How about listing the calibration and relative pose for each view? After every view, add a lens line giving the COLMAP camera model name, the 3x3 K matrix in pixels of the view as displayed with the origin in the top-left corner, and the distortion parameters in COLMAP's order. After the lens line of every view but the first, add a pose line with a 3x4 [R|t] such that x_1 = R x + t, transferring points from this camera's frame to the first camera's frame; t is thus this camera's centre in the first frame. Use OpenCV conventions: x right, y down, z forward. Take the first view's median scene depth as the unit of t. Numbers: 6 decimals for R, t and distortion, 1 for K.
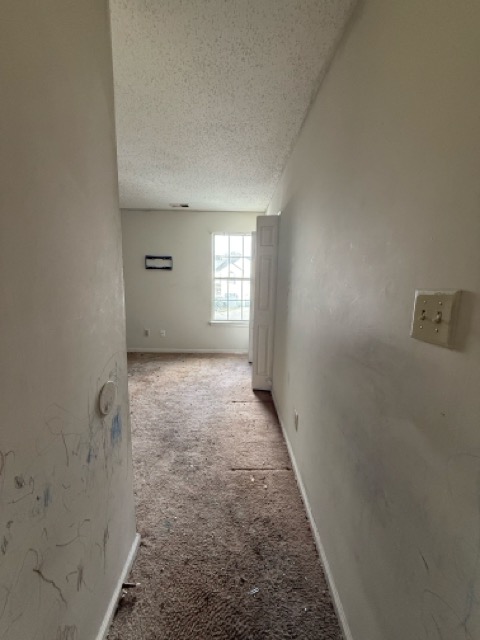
lens RADIAL K [[255.3, 0, 239.3], [0, 255.3, 318.7], [0, 0, 1]] dist [-0.000290, 0.000189]
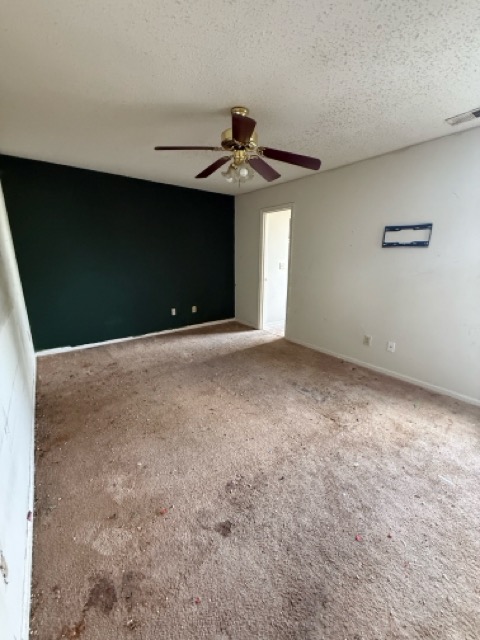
lens RADIAL K [[255.3, 0, 239.3], [0, 255.3, 318.7], [0, 0, 1]] dist [-0.000290, 0.000189]
pose [[0.596495, 0.176332, -0.783007, -0.042397], [-0.124001, 0.984101, 0.127154, -0.058220], [0.792980, 0.021247, 0.608877, 0.357695]]
